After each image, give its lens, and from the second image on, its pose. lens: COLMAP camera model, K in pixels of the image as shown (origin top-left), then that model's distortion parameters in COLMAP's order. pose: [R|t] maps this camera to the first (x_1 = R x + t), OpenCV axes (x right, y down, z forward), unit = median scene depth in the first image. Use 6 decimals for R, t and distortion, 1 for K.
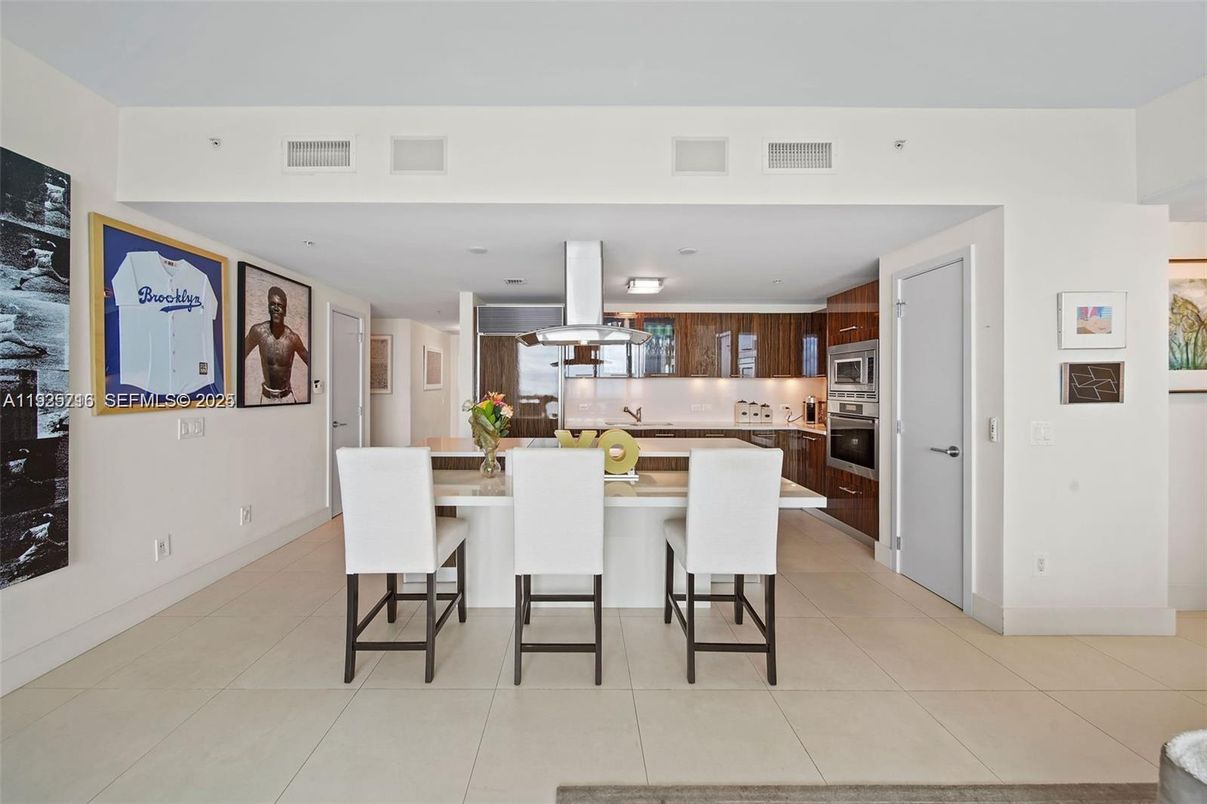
lens RADIAL K [[427.7, 0, 585.2], [0, 427.7, 388.9], [0, 0, 1]] dist [0.004970, -0.000479]
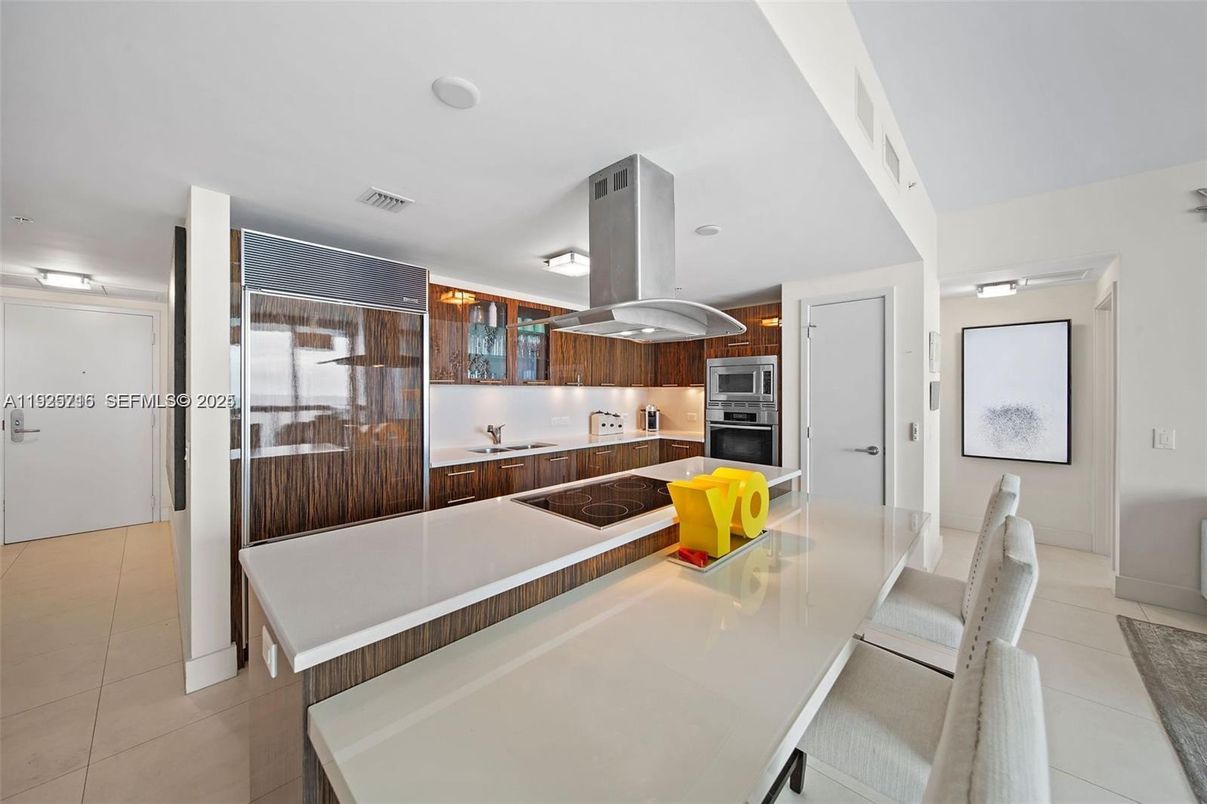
lens RADIAL K [[427.7, 0, 605.3], [0, 427.7, 396.2], [0, 0, 1]] dist [0.004970, -0.000479]
pose [[0.690314, -0.010811, 0.723429, -0.559098], [0.005071, 0.999936, 0.010104, -0.027225], [-0.723492, -0.003307, 0.690325, 0.695121]]
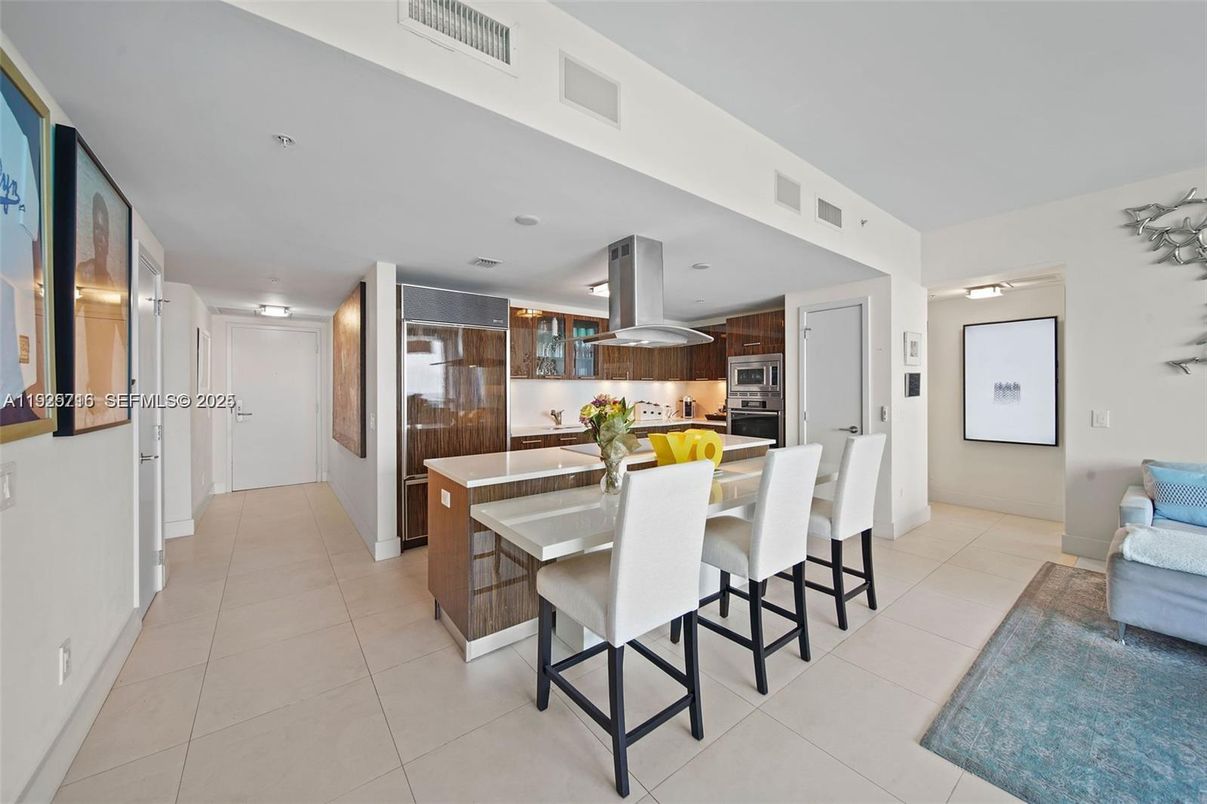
lens RADIAL K [[427.7, 0, 611.0], [0, 427.7, 392.6], [0, 0, 1]] dist [0.004970, -0.000479]
pose [[0.788604, -0.012752, 0.614769, -0.744657], [0.010670, 0.999918, 0.007055, -0.006292], [-0.614809, 0.000996, 0.788675, 0.325553]]
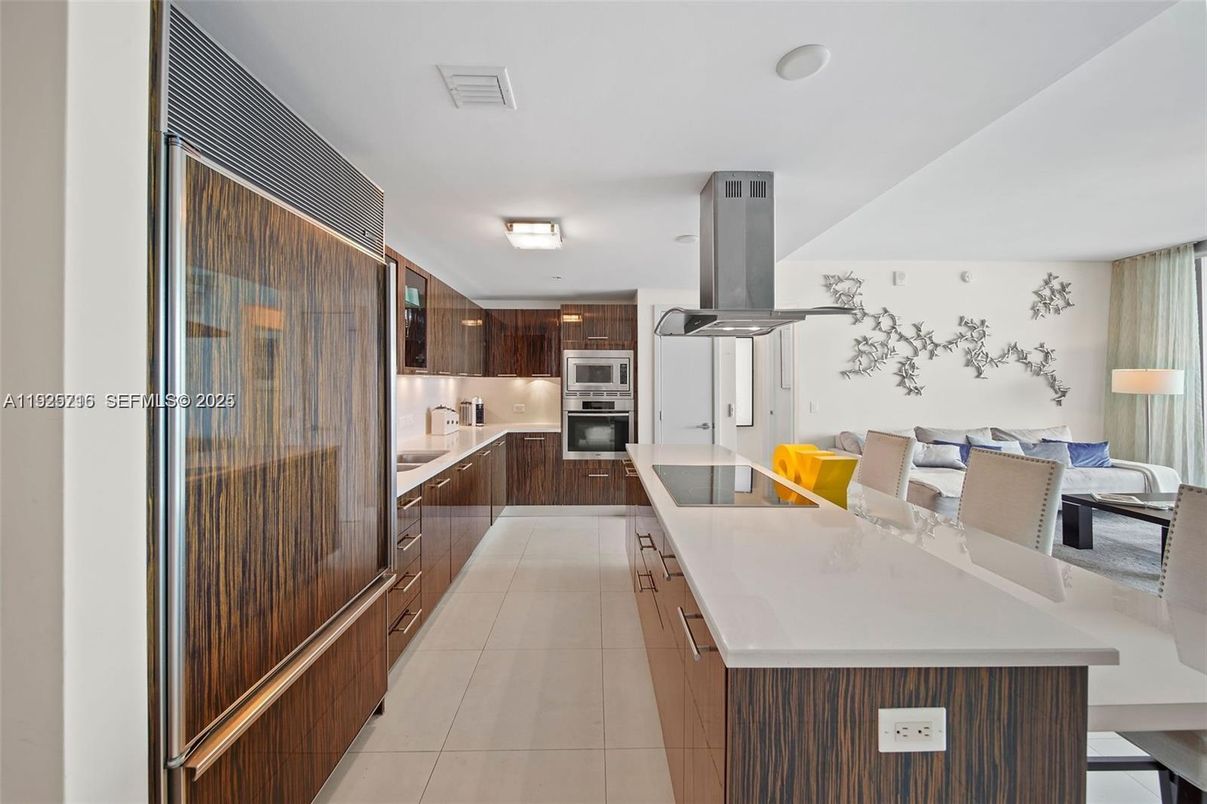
lens RADIAL K [[427.7, 0, 604.7], [0, 427.7, 383.9], [0, 0, 1]] dist [0.004970, -0.000479]
pose [[-0.005634, -0.011605, 0.999917, -0.774238], [0.005662, 0.999916, 0.011637, -0.037469], [-0.999968, 0.005727, -0.005568, 1.378701]]
